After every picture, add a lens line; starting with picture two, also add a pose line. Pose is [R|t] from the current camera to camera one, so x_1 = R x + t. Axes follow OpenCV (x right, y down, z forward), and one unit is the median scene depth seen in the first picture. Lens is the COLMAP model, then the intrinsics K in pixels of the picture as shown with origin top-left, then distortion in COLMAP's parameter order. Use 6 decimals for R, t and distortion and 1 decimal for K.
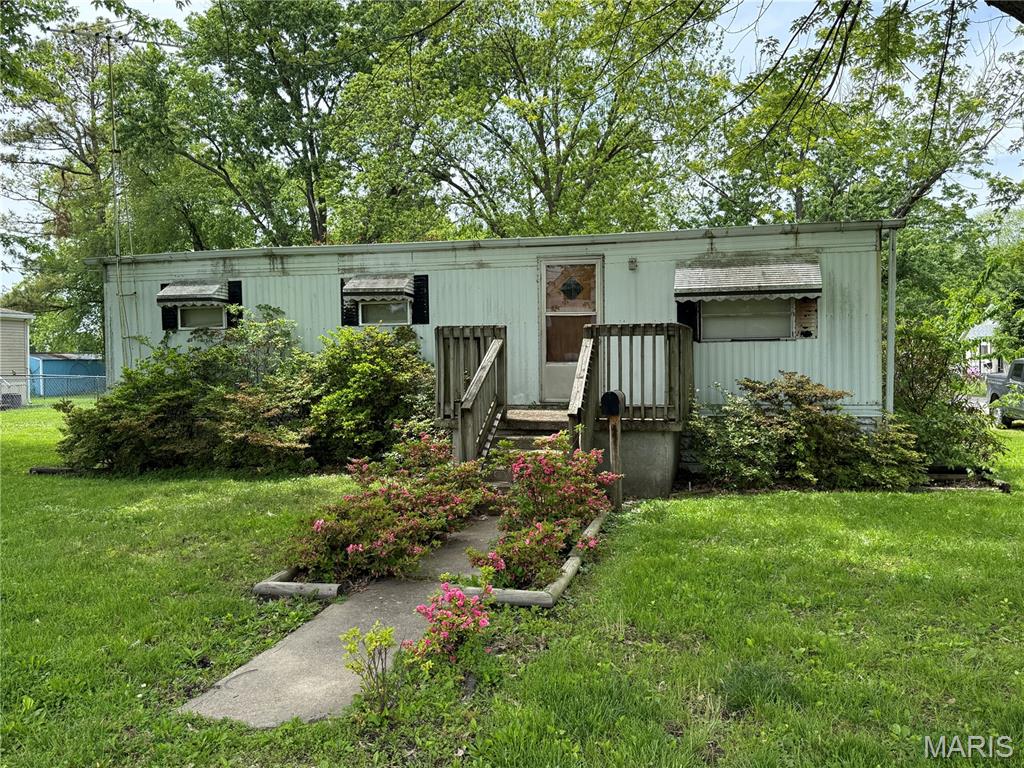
lens RADIAL K [[869.1, 0, 519.6], [0, 869.1, 378.1], [0, 0, 1]] dist [0.032100, -0.036530]
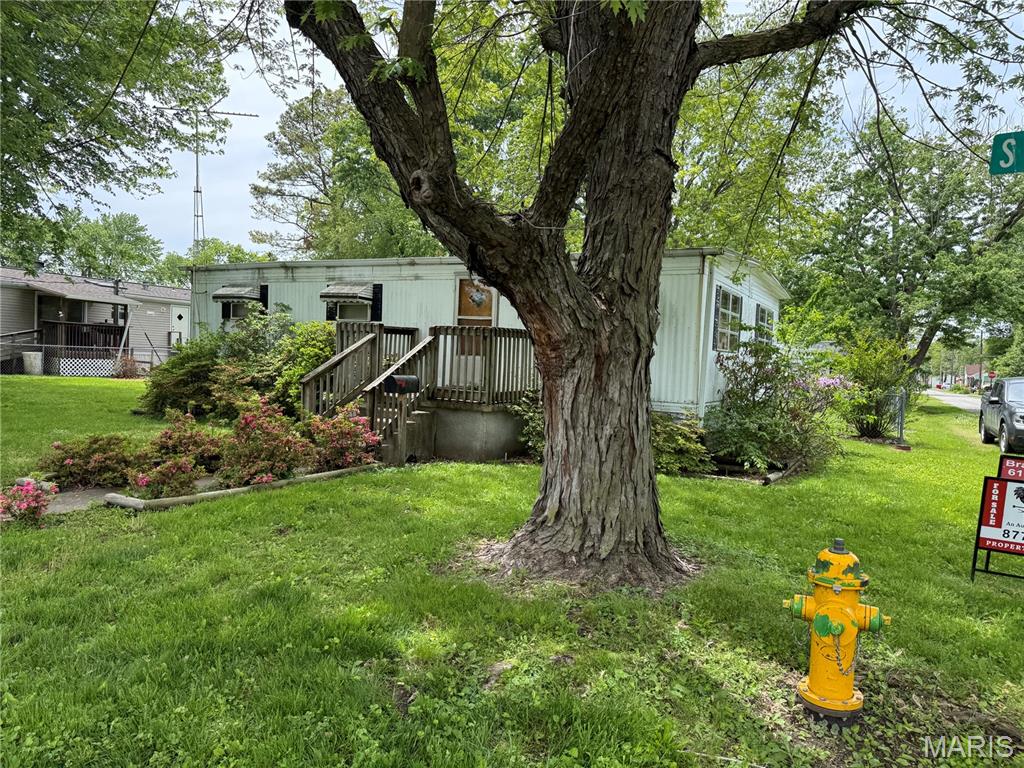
lens RADIAL K [[715.2, 0, 526.2], [0, 715.2, 390.4], [0, 0, 1]] dist [0.039654, -0.052443]
pose [[0.968093, 0.060884, -0.243081, 0.367316], [-0.054267, 0.997953, 0.033828, -0.006243], [0.244643, -0.019557, 0.969416, -0.002992]]
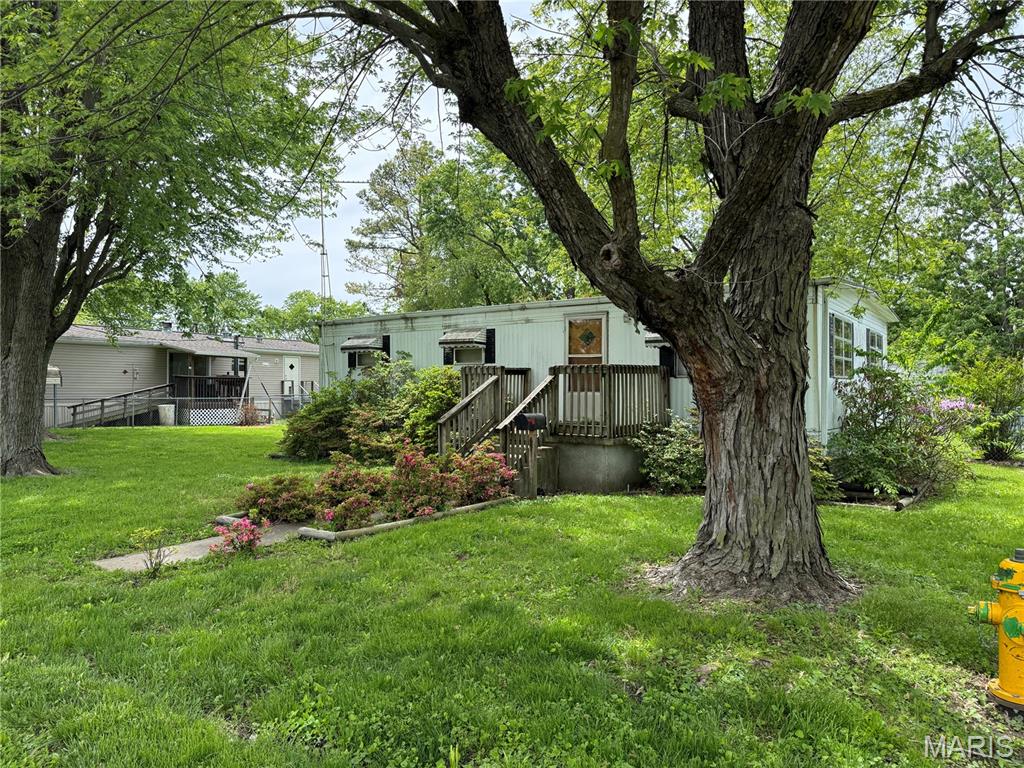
lens RADIAL K [[715.2, 0, 515.3], [0, 715.2, 379.4], [0, 0, 1]] dist [0.039654, -0.052443]
pose [[0.931165, 0.004460, -0.364570, 0.335650], [-0.014754, 0.999567, -0.025456, -0.007444], [0.364298, 0.029083, 0.930828, -0.063111]]
